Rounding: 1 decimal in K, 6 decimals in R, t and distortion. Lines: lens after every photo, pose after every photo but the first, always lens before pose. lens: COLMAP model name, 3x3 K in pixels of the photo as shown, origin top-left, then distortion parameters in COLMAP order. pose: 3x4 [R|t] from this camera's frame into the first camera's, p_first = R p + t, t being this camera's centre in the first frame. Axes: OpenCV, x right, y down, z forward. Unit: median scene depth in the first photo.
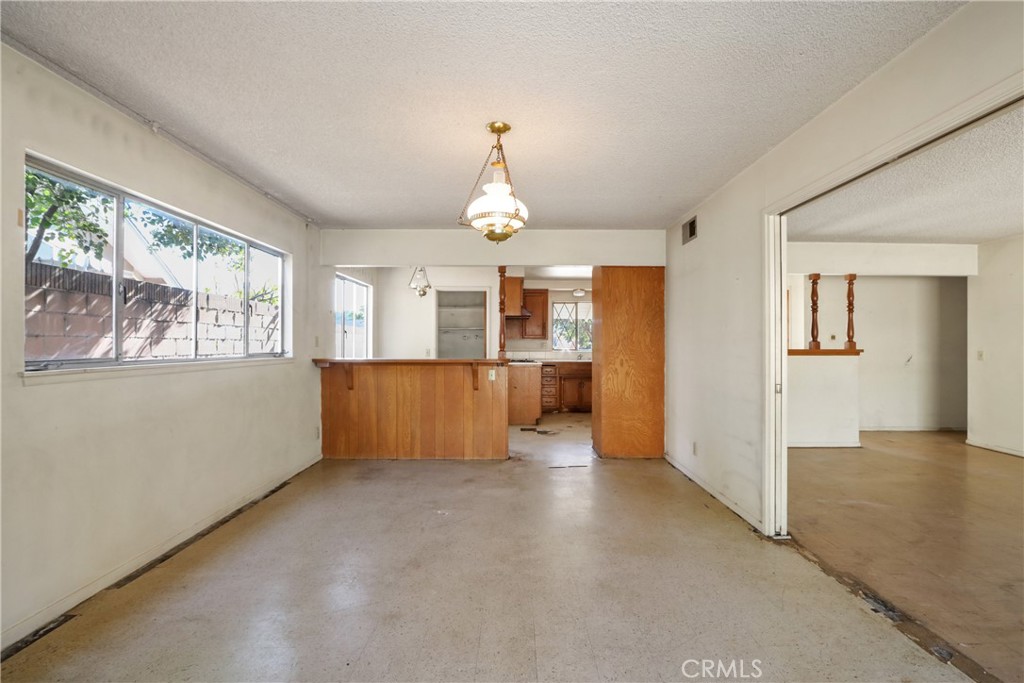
lens RADIAL K [[472.8, 0, 518.9], [0, 472.8, 342.0], [0, 0, 1]] dist [-0.019816, 0.000765]
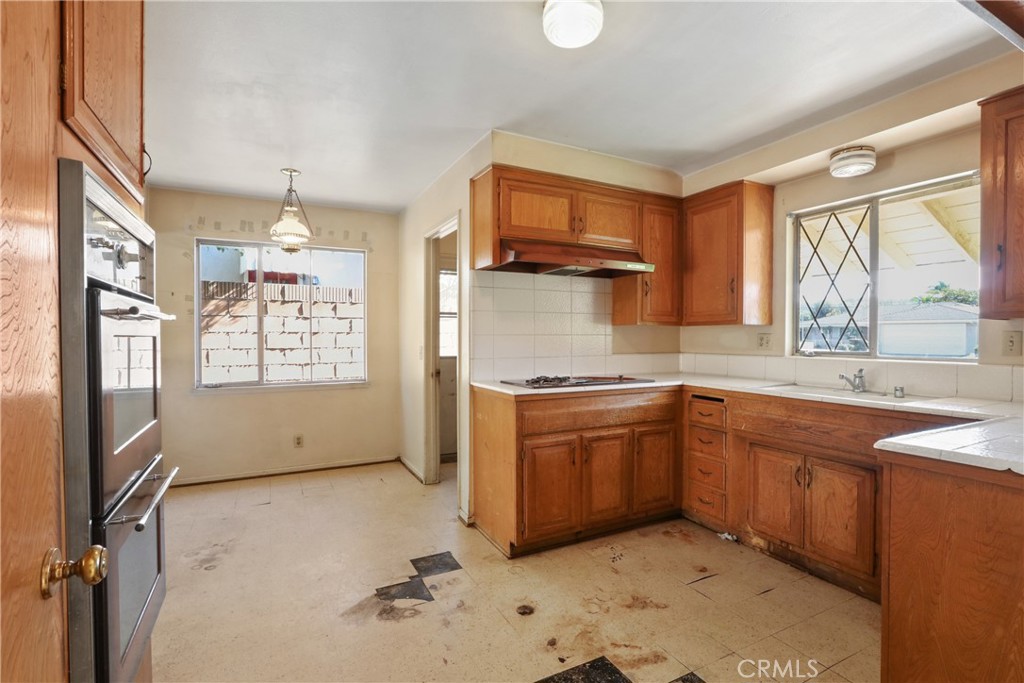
lens RADIAL K [[472.8, 0, 518.9], [0, 472.8, 342.0], [0, 0, 1]] dist [-0.019816, 0.000765]
pose [[0.464496, 0.009035, -0.885529, 0.515605], [0.007396, 0.999874, 0.014081, 0.003514], [0.885544, -0.013090, 0.464370, 1.202053]]
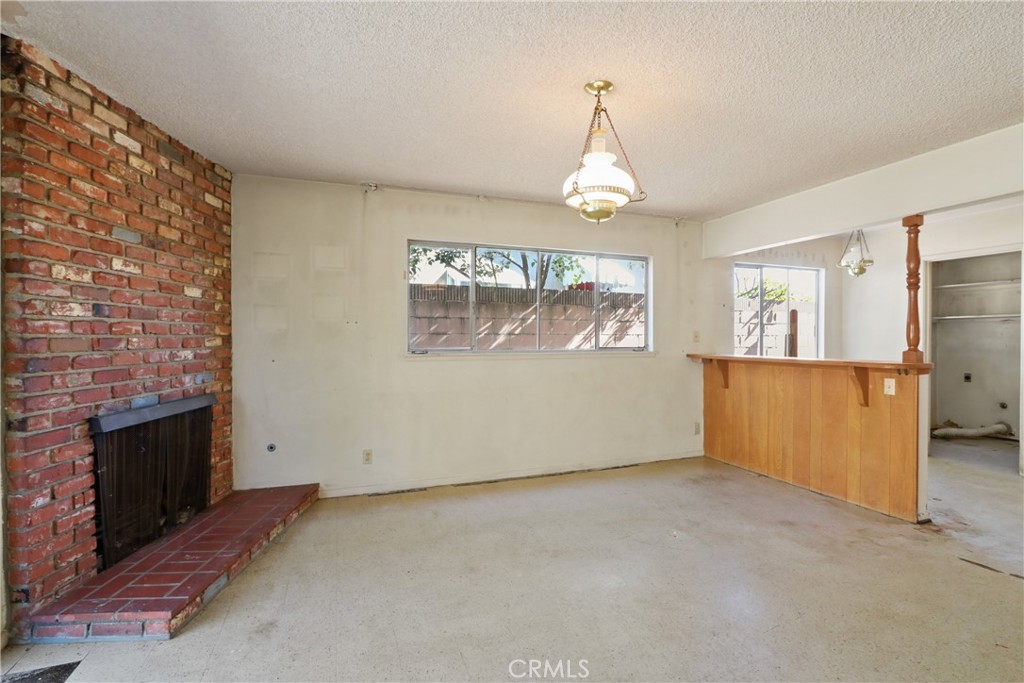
lens RADIAL K [[472.8, 0, 518.9], [0, 472.8, 342.0], [0, 0, 1]] dist [-0.019816, 0.000765]
pose [[0.347534, 0.005524, -0.937651, 0.370695], [0.004429, 0.999962, 0.007533, 0.000768], [0.937657, -0.006771, 0.347496, 0.294001]]
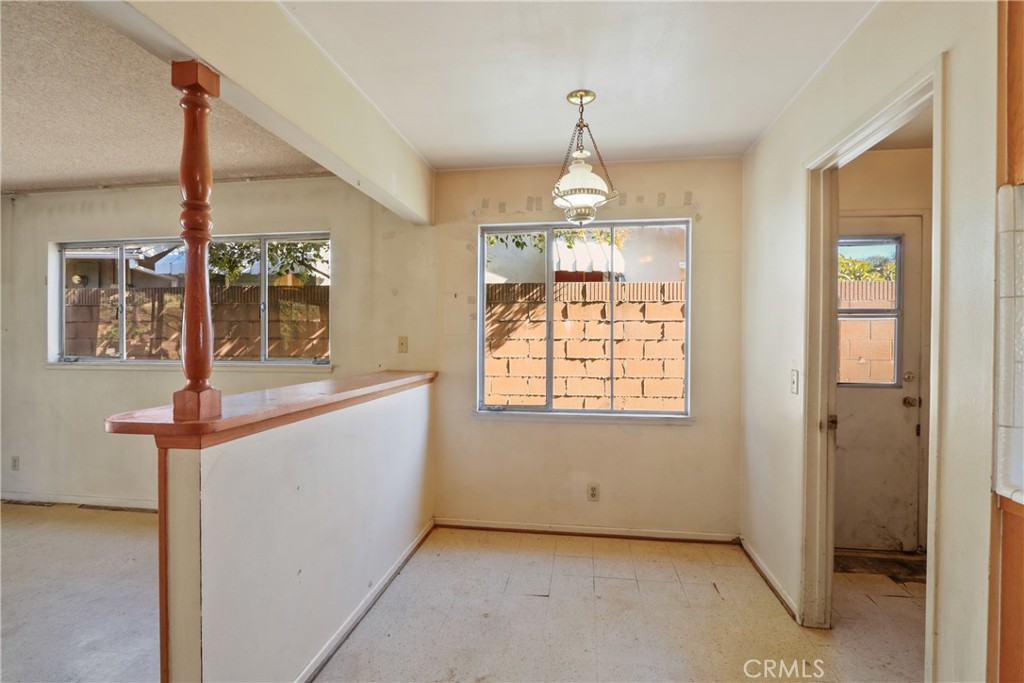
lens RADIAL K [[472.8, 0, 518.9], [0, 472.8, 342.0], [0, 0, 1]] dist [-0.019816, 0.000765]
pose [[-0.142206, 0.005013, -0.989824, 0.201666], [0.002318, 0.999986, 0.004732, -0.008047], [0.989834, -0.001622, -0.142215, 1.233342]]
